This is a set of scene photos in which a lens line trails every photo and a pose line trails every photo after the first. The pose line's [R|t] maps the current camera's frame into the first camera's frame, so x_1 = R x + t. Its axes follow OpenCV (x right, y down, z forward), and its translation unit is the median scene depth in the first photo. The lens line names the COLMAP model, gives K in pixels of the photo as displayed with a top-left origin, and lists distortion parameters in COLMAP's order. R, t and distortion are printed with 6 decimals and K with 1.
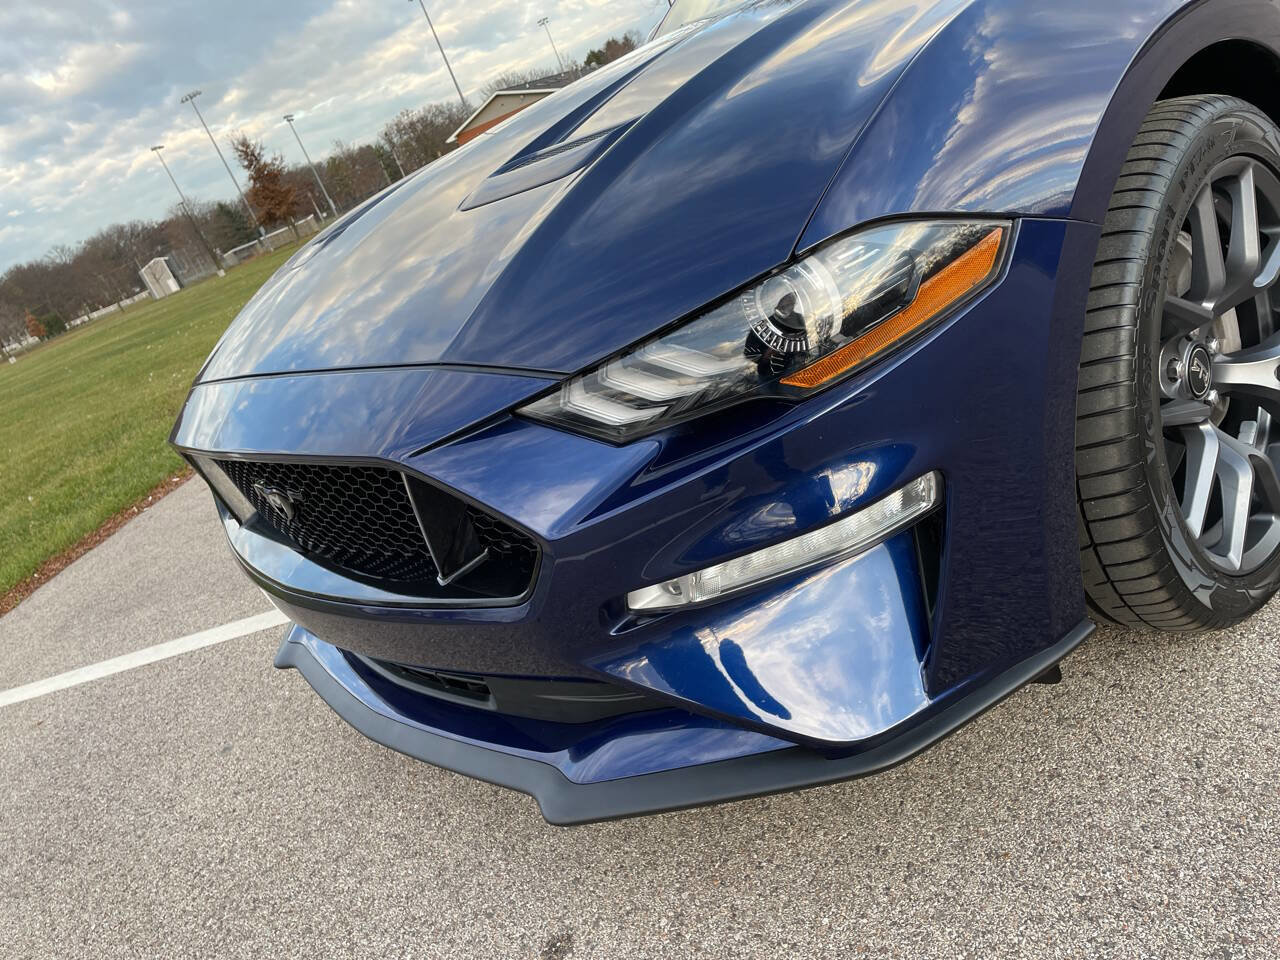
lens RADIAL K [[956.0, 0, 639.2], [0, 956.0, 494.0], [0, 0, 1]] dist [0.097996, -0.133550]
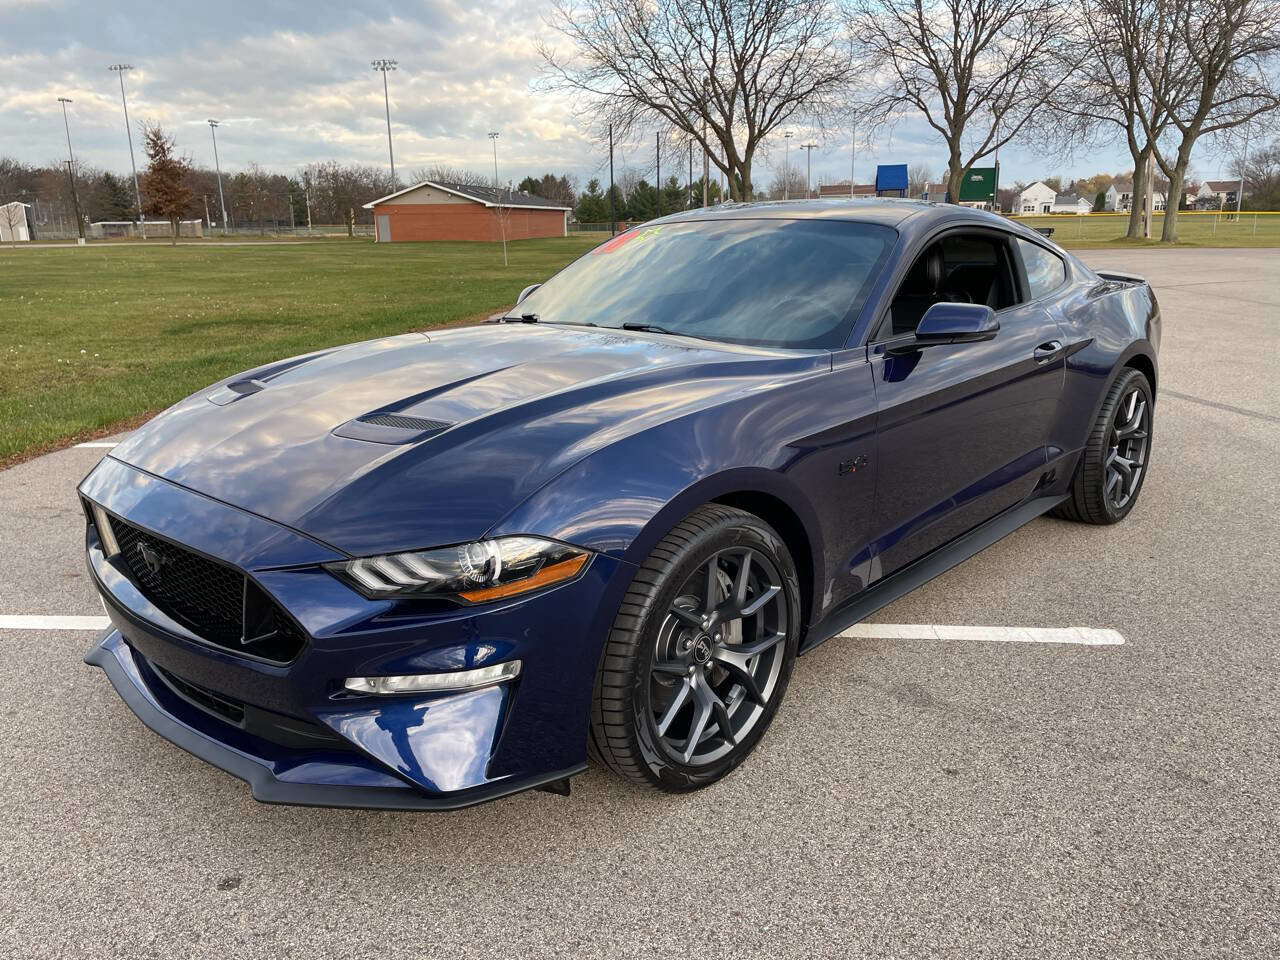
lens RADIAL K [[962.9, 0, 641.7], [0, 962.9, 480.0], [0, 0, 1]] dist [0.097674, -0.125006]
pose [[0.933543, 0.320605, 0.160342, 0.075058], [-0.292974, 0.940142, -0.174069, -0.073687], [-0.206552, 0.115525, 0.971592, -0.762077]]
